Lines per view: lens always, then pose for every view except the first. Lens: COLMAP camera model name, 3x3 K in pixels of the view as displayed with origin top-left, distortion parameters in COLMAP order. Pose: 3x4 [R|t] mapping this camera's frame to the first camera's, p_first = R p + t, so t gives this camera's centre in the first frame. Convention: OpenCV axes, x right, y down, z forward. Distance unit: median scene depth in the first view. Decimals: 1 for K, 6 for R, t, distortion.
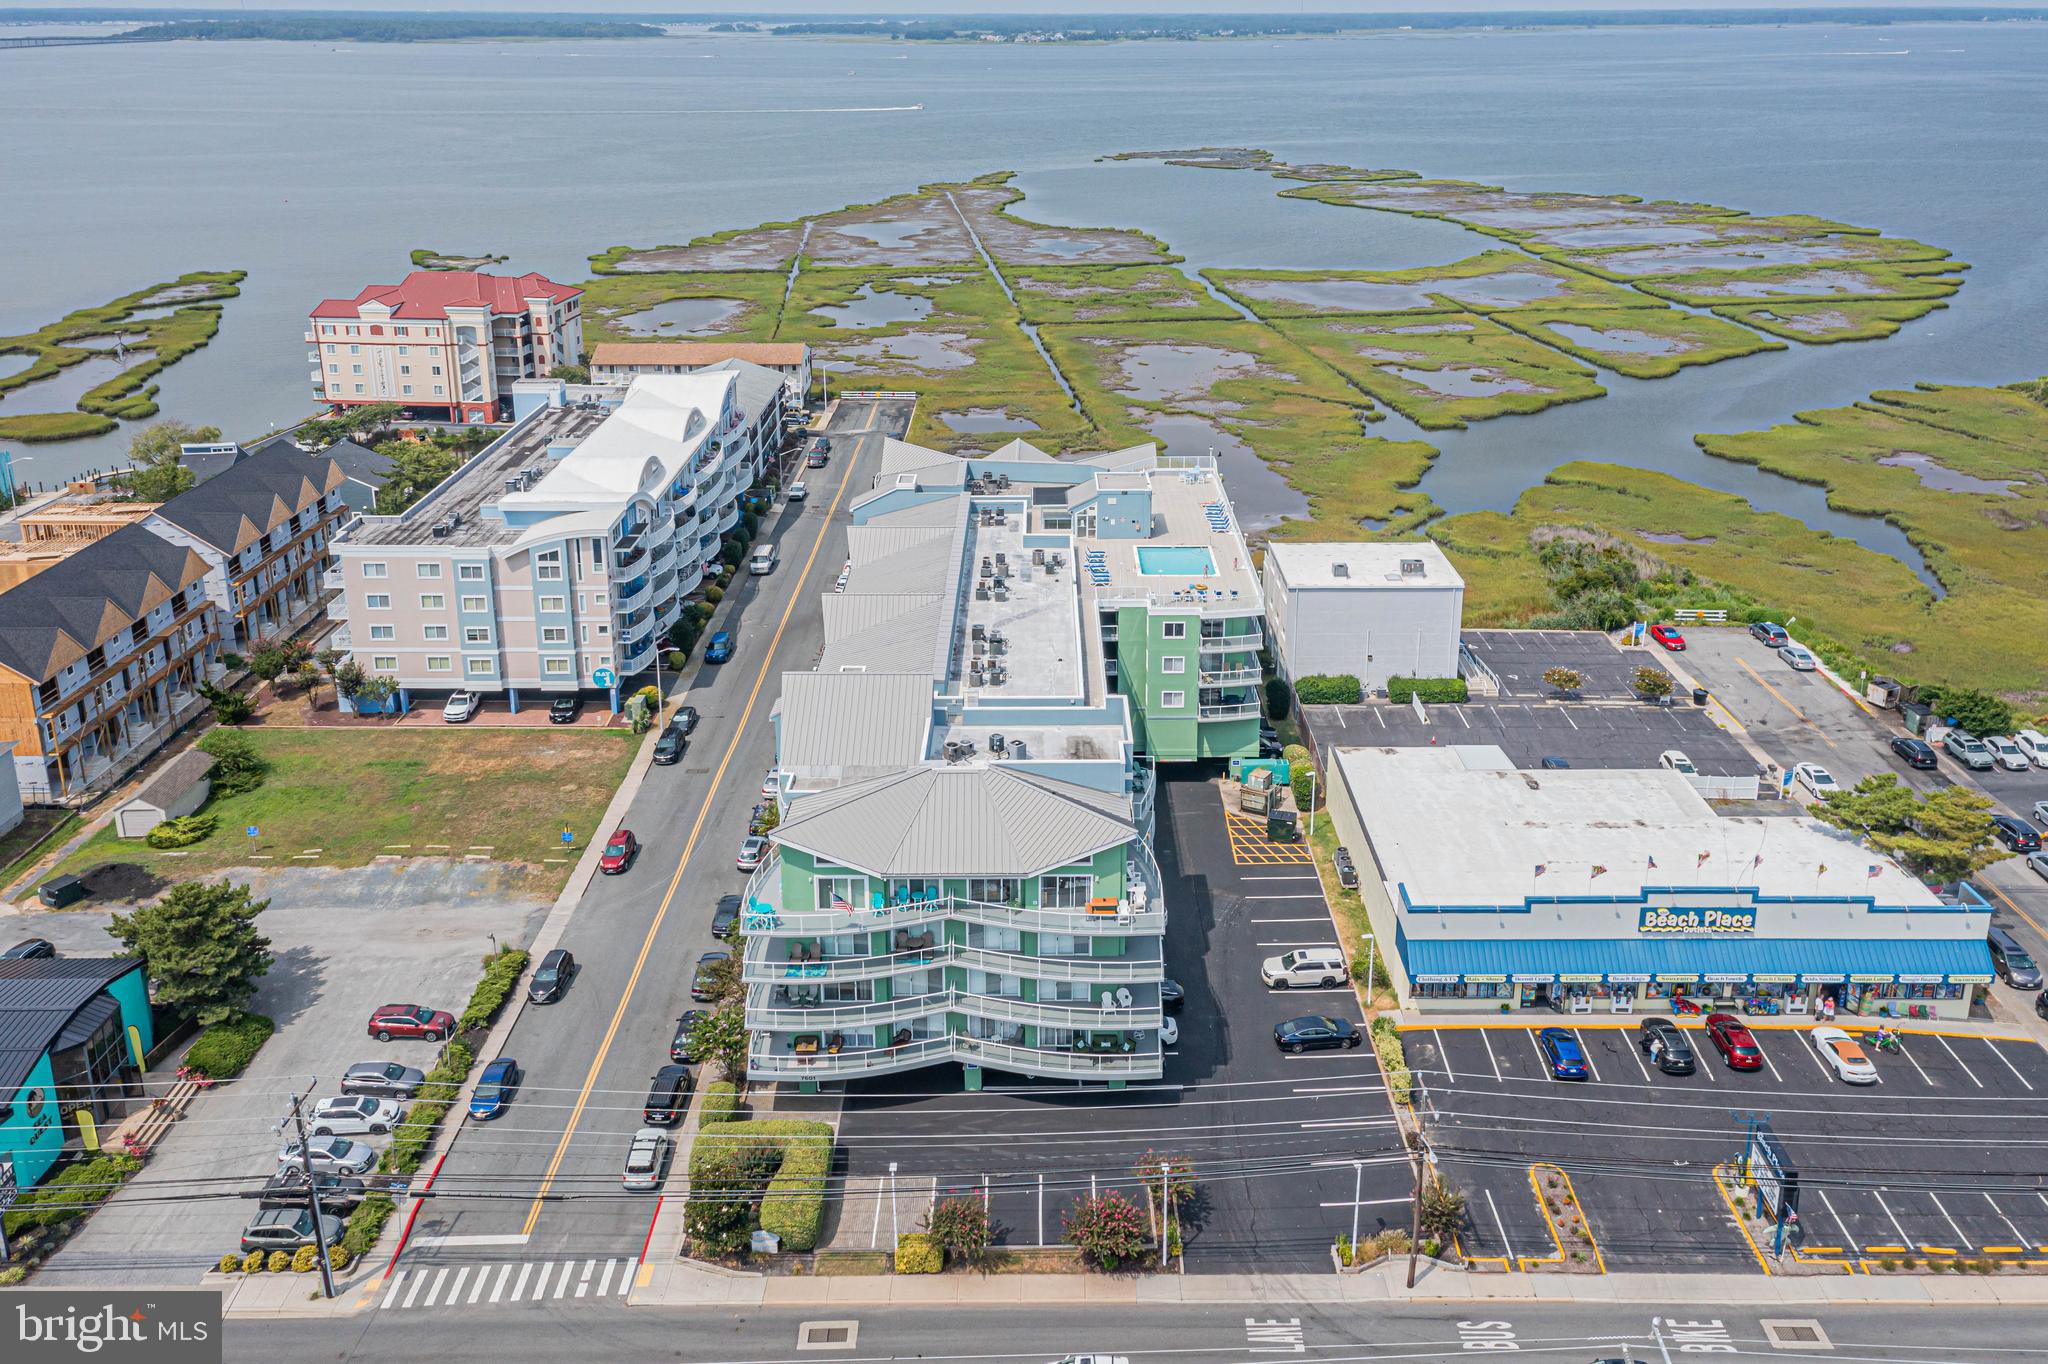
lens RADIAL K [[1670.5, 0, 989.4], [0, 1670.5, 576.3], [0, 0, 1]] dist [-0.000963, 0.075292]
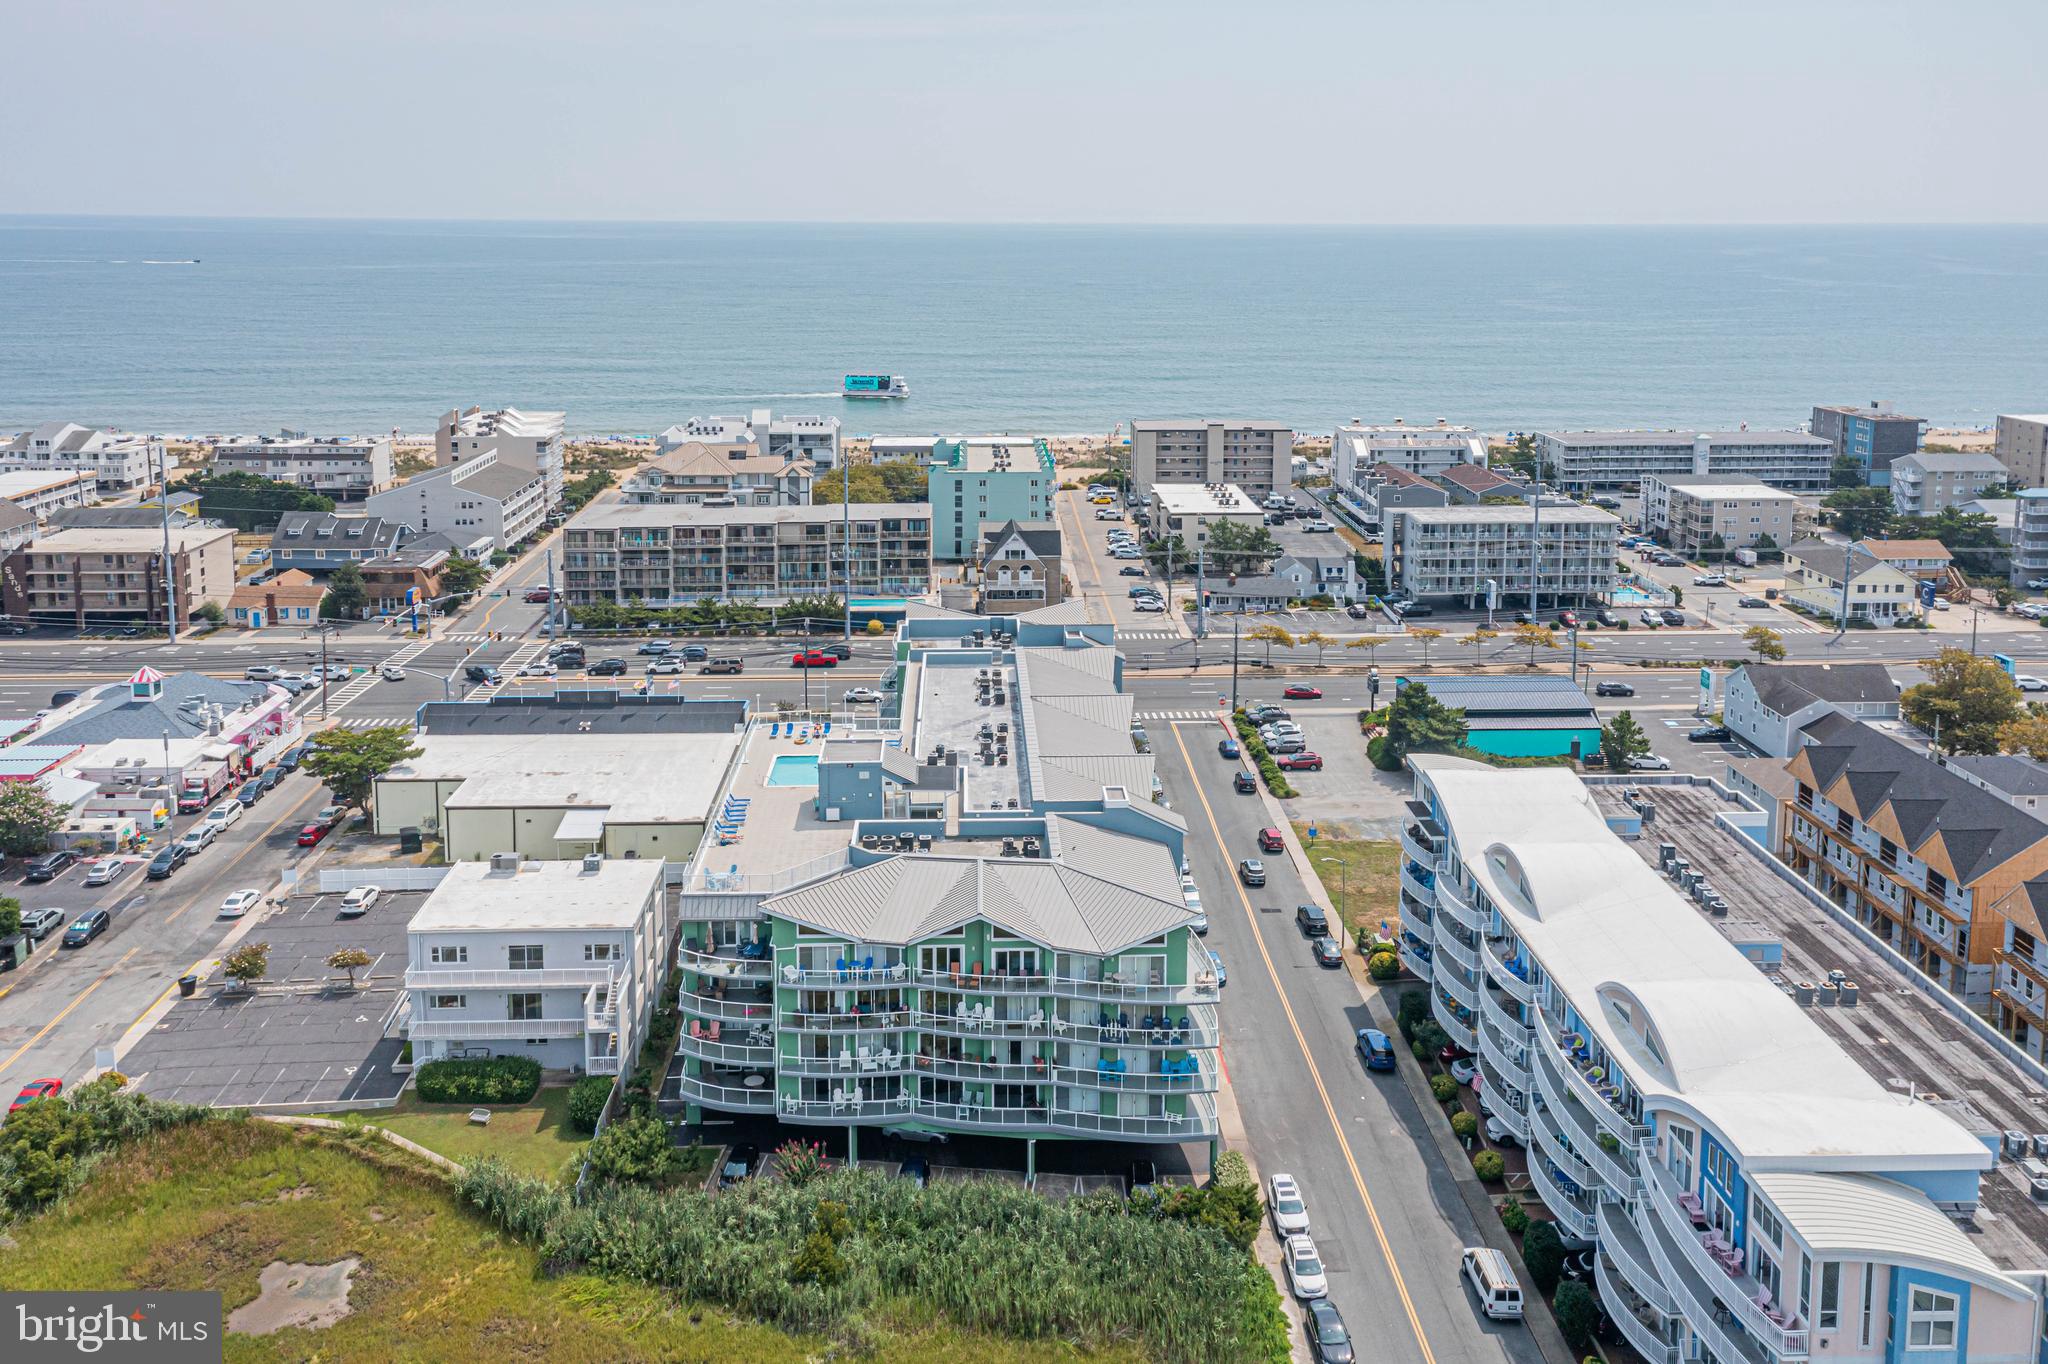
lens RADIAL K [[1642.1, 0, 1042.4], [0, 1642.1, 633.1], [0, 0, 1]] dist [-0.004079, 0.084369]
pose [[-0.997740, 0.012435, -0.066038, 0.035041], [-0.025113, 0.842526, 0.538070, -0.553449], [0.062330, 0.538512, -0.840309, 1.664990]]
